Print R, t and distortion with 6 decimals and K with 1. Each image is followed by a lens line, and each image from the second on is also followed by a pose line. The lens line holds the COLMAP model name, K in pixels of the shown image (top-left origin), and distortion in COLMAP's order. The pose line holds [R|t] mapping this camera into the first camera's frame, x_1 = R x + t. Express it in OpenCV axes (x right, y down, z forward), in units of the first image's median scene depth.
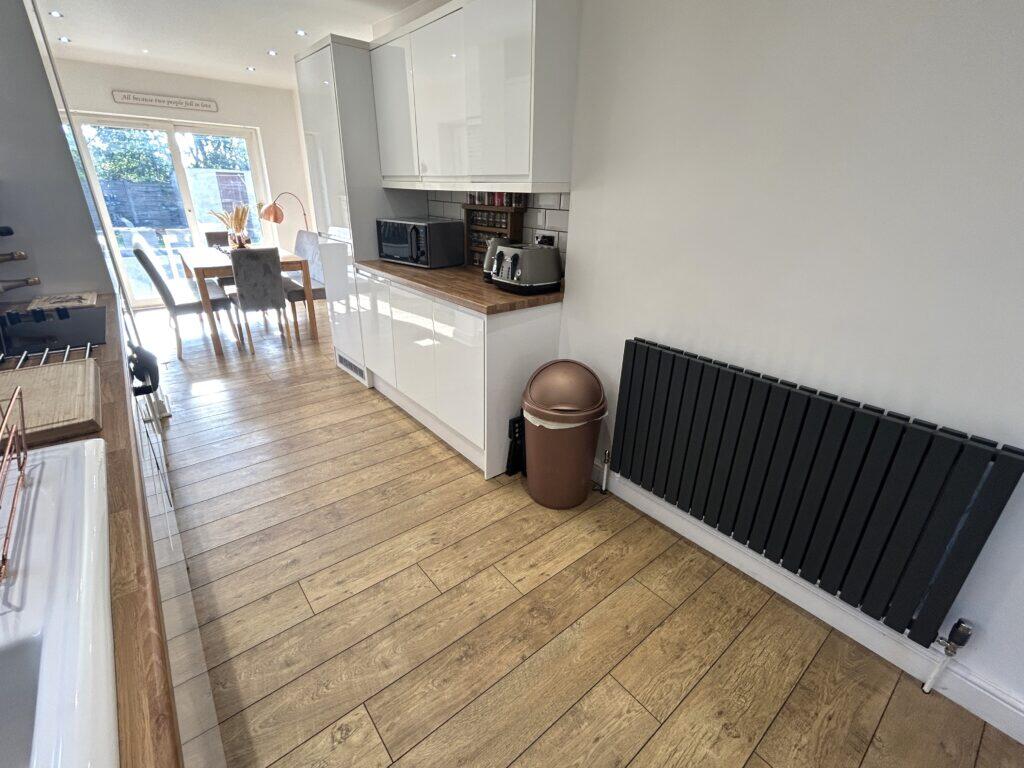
lens RADIAL K [[457.7, 0, 512.0], [0, 457.7, 384.0], [0, 0, 1]] dist [-0.000720, -0.000314]
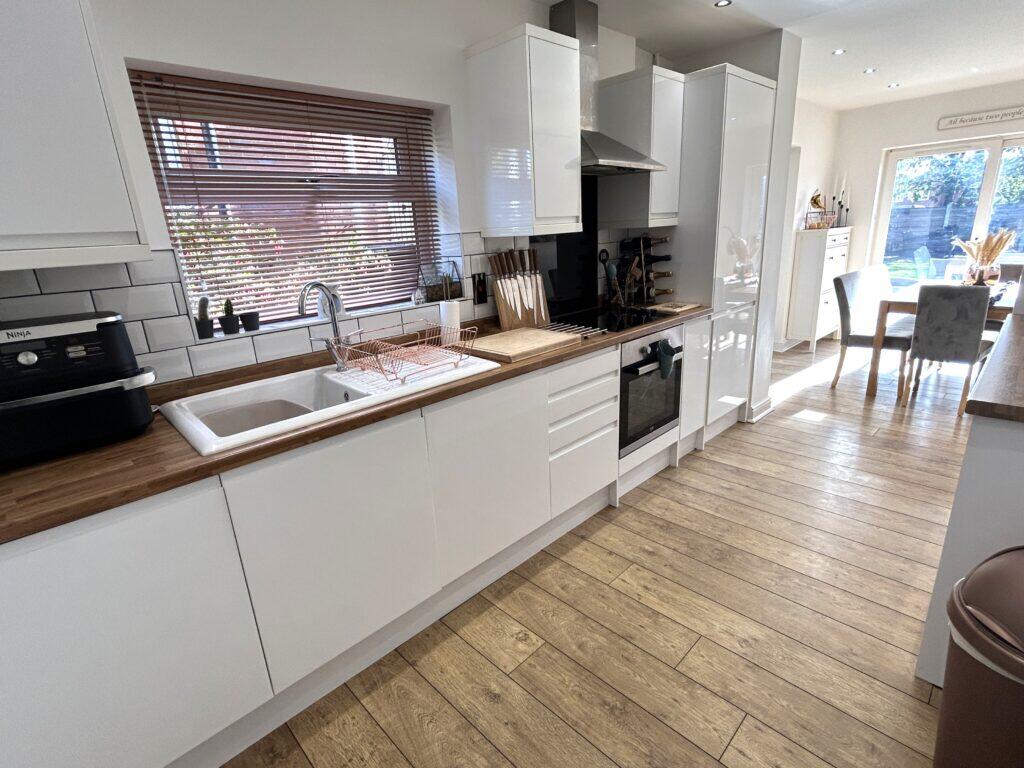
lens RADIAL K [[510.8, 0, 512.0], [0, 510.8, 384.0], [0, 0, 1]] dist [0.001317, 0.000241]
pose [[0.088378, 0.262246, -0.960946, 0.262984], [-0.338885, 0.915088, 0.218564, -0.065003], [0.936668, 0.306334, 0.169745, 0.156428]]
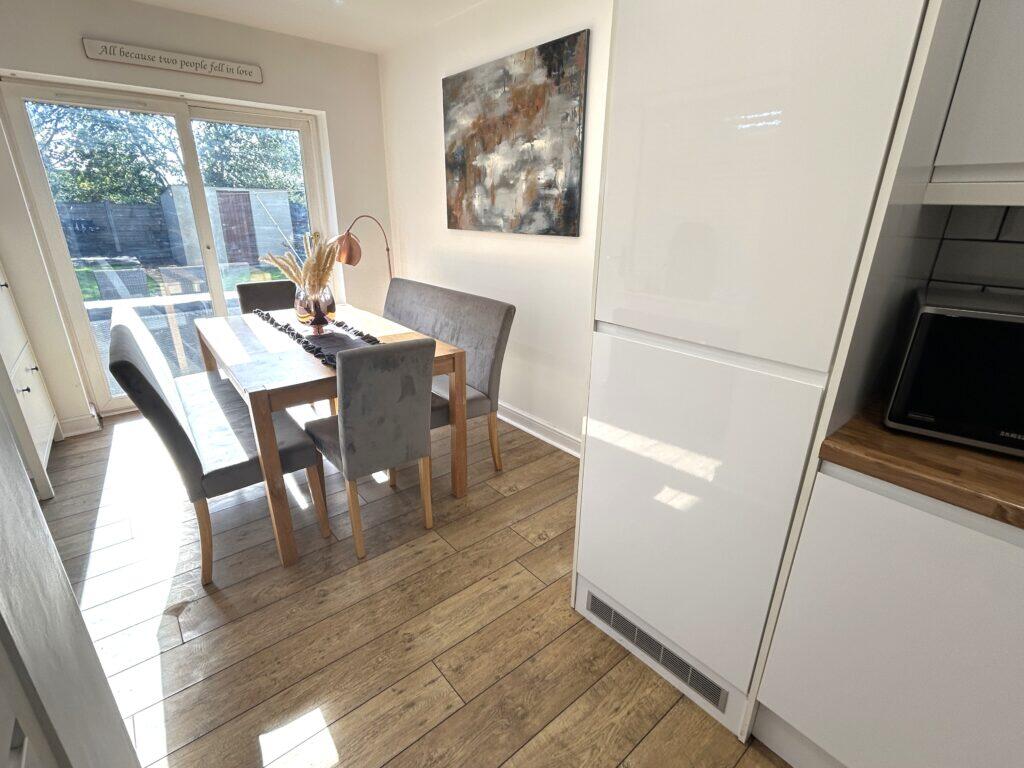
lens RADIAL K [[488.9, 0, 515.4], [0, 488.9, 381.0], [0, 0, 1]] dist [-0.002553, -0.000297]
pose [[0.999902, -0.013684, 0.003071, -0.413667], [0.013845, 0.998072, -0.060502, -0.215769], [-0.002237, 0.060539, 0.998163, 0.502044]]
